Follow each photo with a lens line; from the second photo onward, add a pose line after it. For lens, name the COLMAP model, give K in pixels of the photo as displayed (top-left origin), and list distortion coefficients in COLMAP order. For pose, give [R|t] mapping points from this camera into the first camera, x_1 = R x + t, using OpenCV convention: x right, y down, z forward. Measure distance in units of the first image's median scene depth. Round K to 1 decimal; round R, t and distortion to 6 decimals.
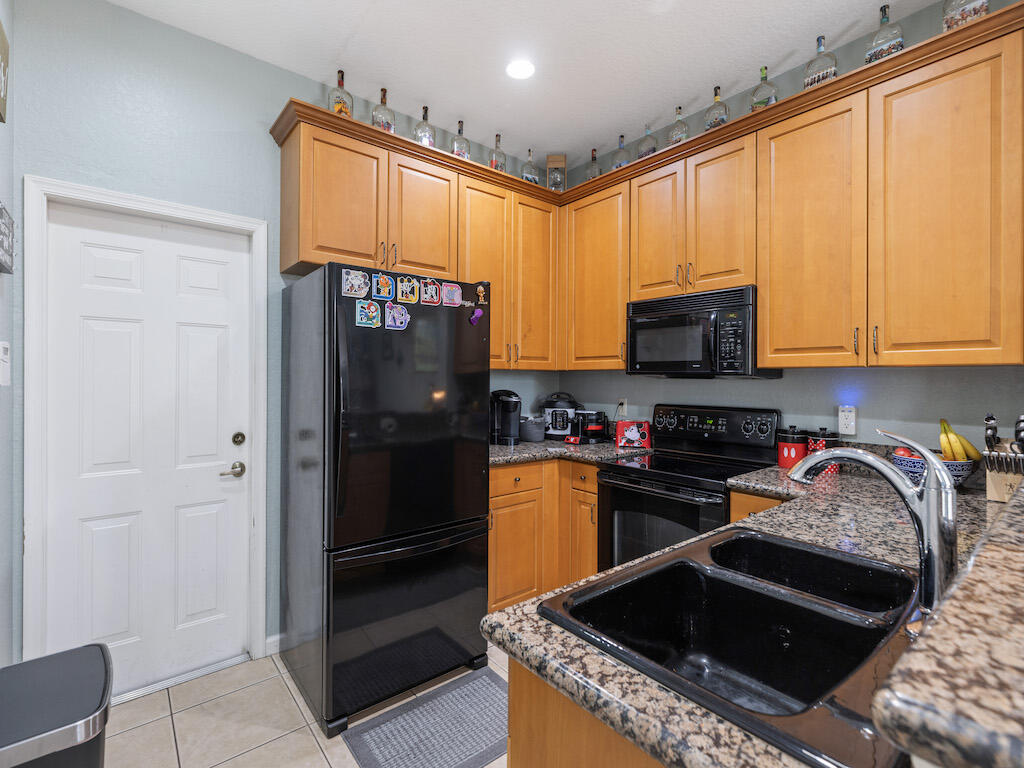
lens RADIAL K [[477.6, 0, 508.9], [0, 477.6, 379.9], [0, 0, 1]] dist [-0.000702, -0.000058]
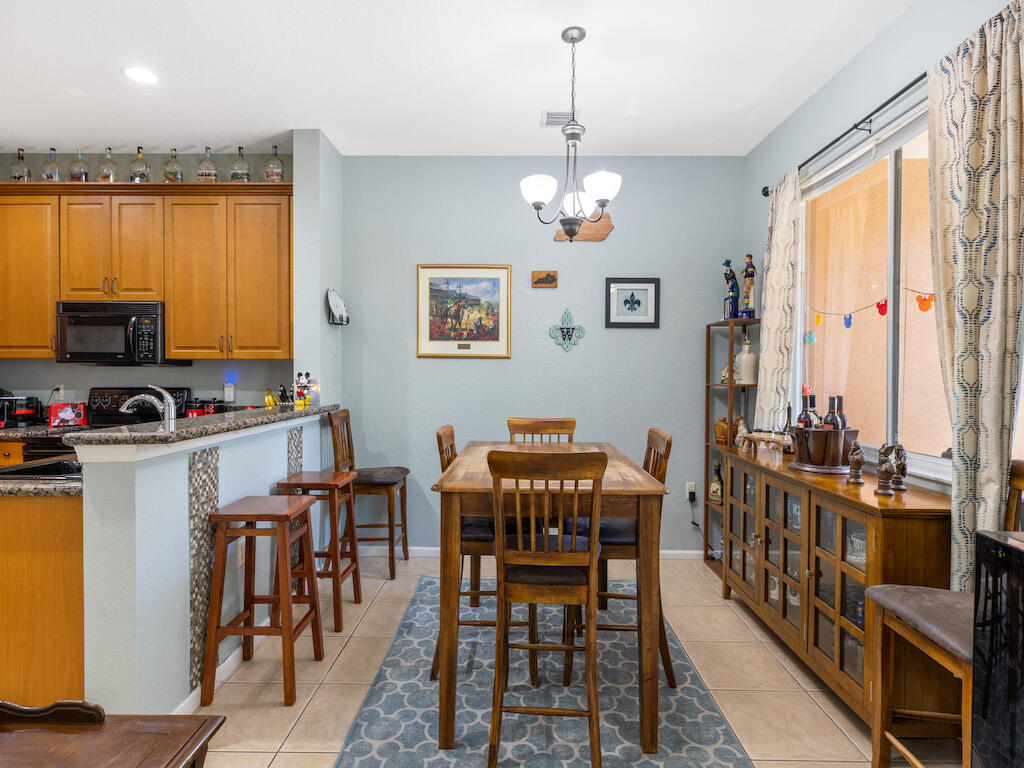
lens RADIAL K [[534.2, 0, 513.1], [0, 534.2, 378.4], [0, 0, 1]] dist [-0.002397, 0.001144]
pose [[0.638999, -0.011997, 0.769114, -0.052392], [0.001279, 0.999894, 0.014535, 0.011540], [-0.769207, -0.008304, 0.638946, -0.803570]]
